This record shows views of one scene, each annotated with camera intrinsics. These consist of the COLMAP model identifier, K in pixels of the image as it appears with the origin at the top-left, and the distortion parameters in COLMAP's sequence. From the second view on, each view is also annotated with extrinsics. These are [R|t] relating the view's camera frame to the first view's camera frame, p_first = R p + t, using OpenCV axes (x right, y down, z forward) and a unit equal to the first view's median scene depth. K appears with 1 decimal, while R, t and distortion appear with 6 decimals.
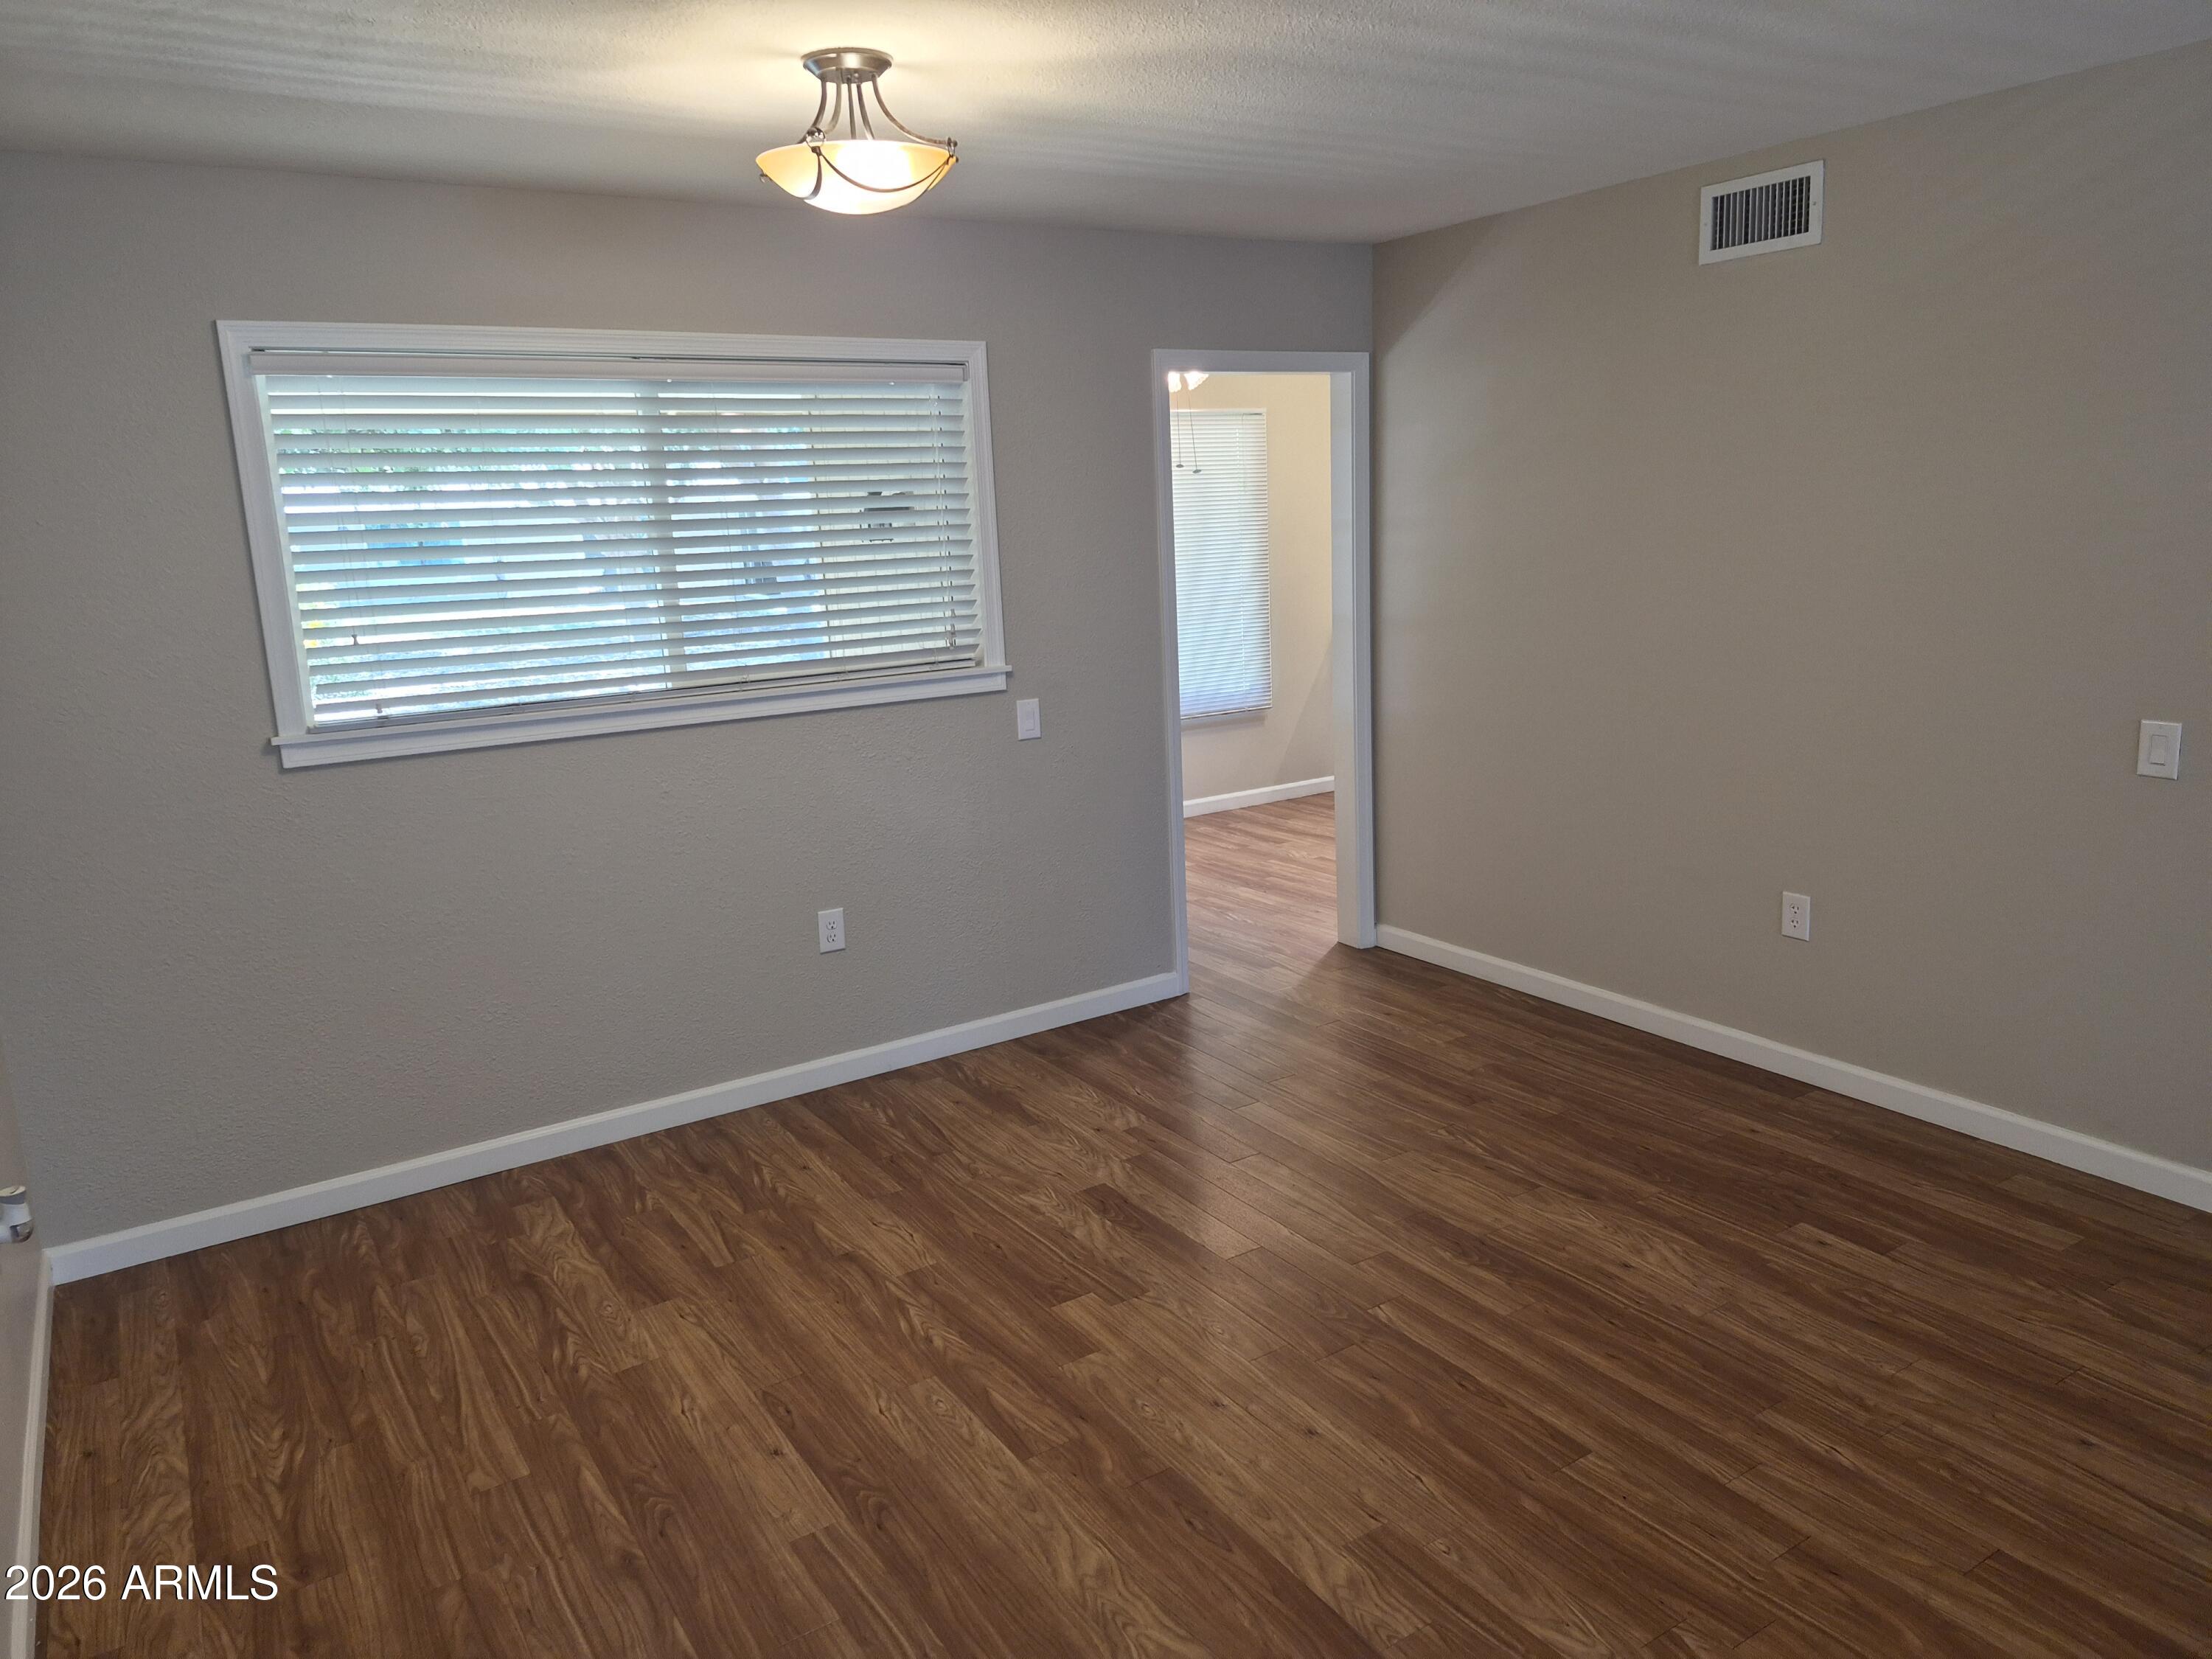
lens RADIAL K [[1490.7, 0, 1106.0], [0, 1490.7, 829.5], [0, 0, 1]] dist [0.073787, -0.098740]
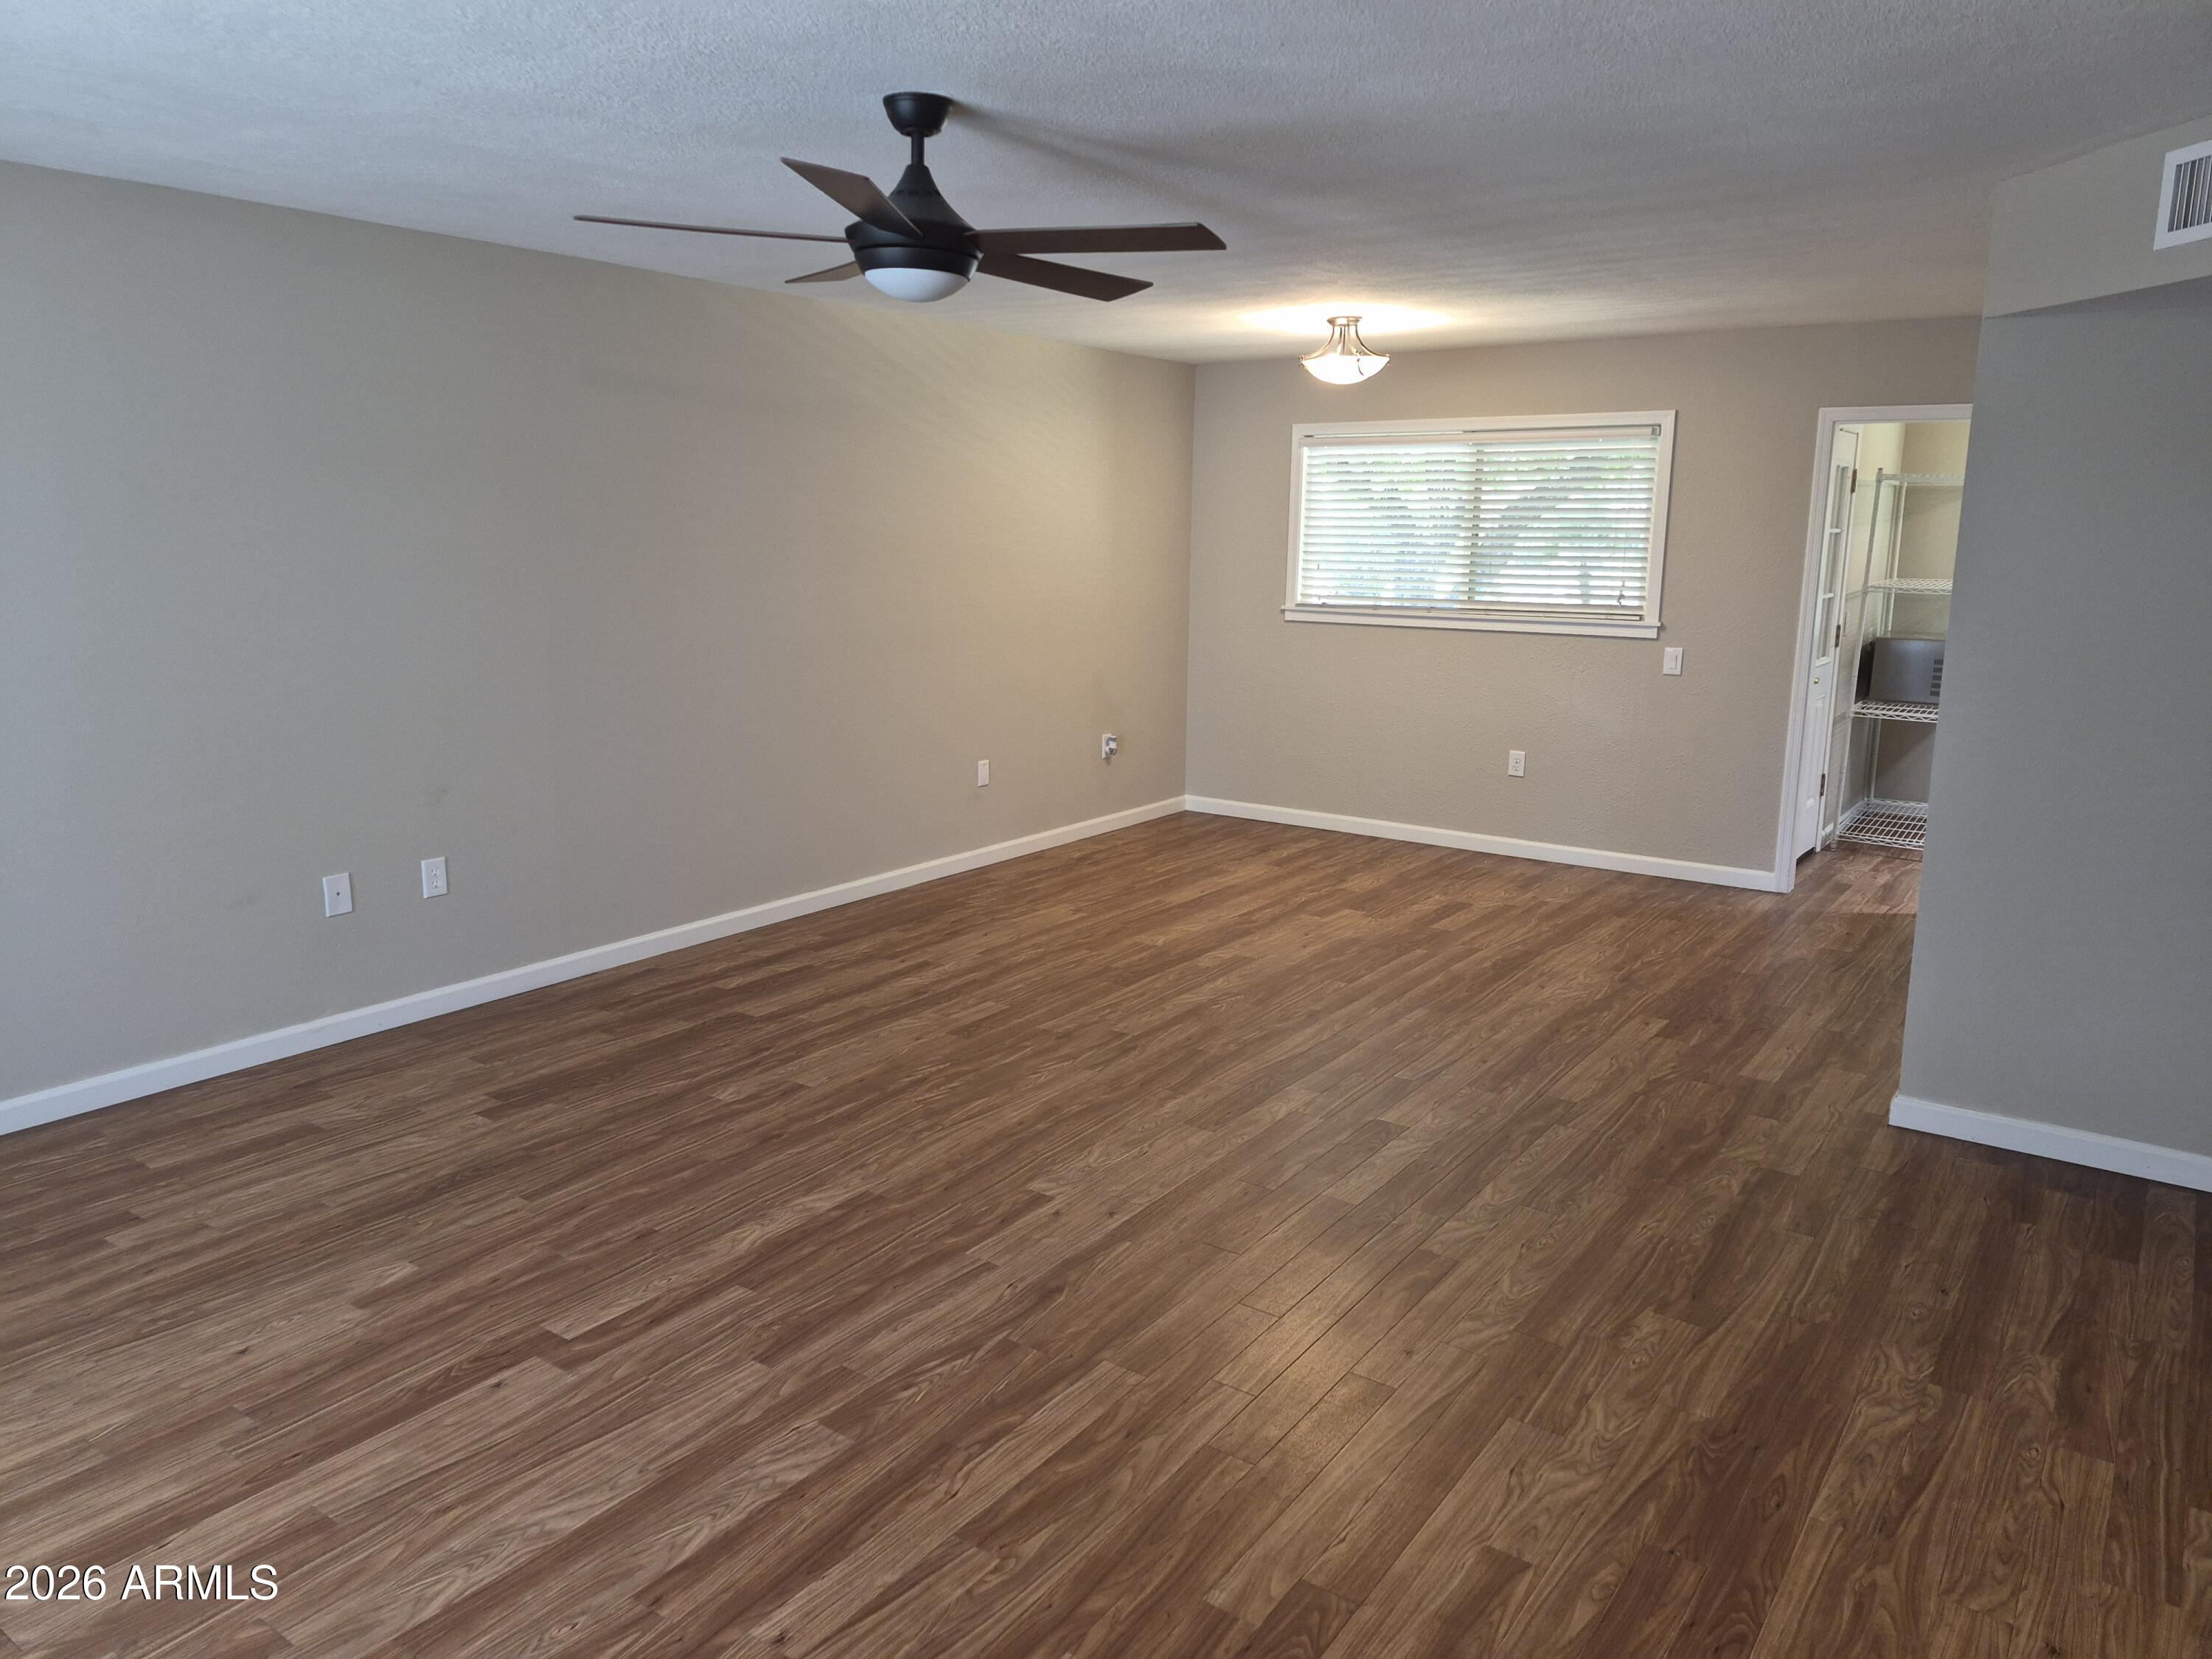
lens RADIAL K [[1490.7, 0, 1106.0], [0, 1490.7, 829.5], [0, 0, 1]] dist [0.073787, -0.098740]
pose [[0.370312, 0.229199, -0.900187, 1.744616], [-0.224559, 0.962427, 0.152668, -0.022757], [0.901356, 0.145610, 0.407867, -0.142339]]
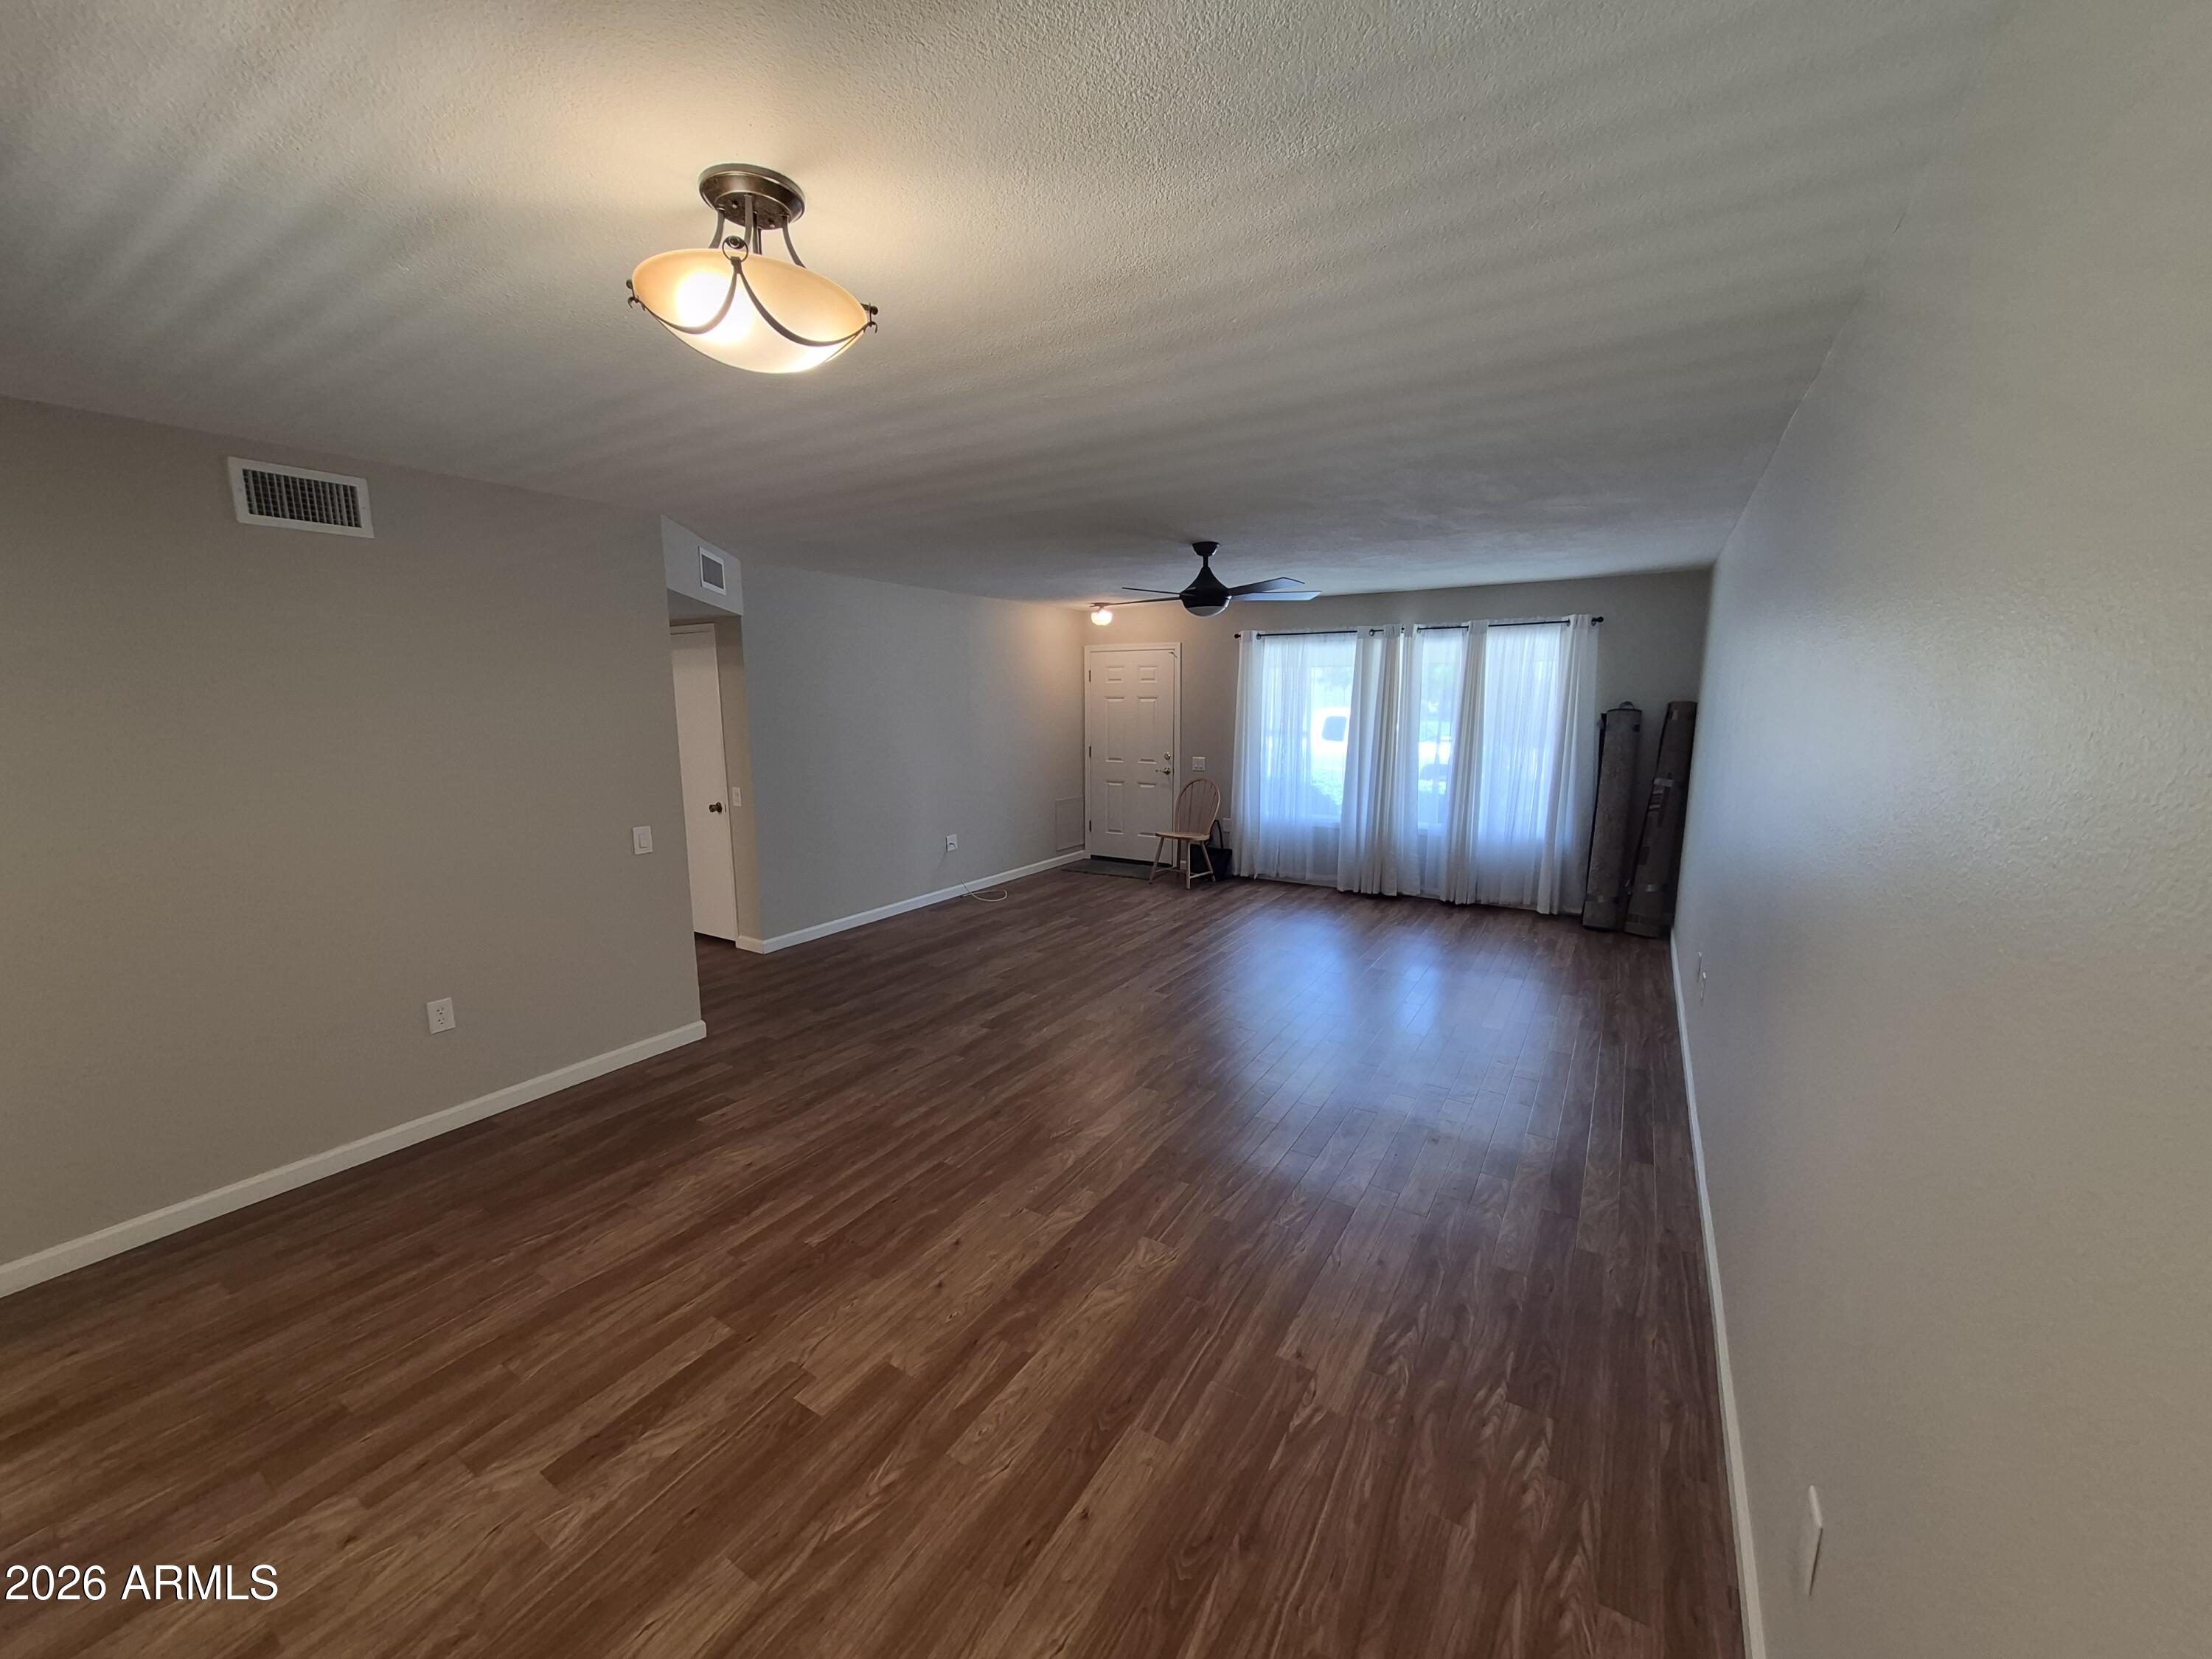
lens RADIAL K [[883.4, 0, 1076.1], [0, 883.4, 842.0], [0, 0, 1]] dist [0.001917, 0.000053]
pose [[-0.411848, -0.108641, 0.904753, -0.697651], [0.222036, 0.950979, 0.215264, -0.193335], [-0.883788, 0.289544, -0.367536, 1.012450]]
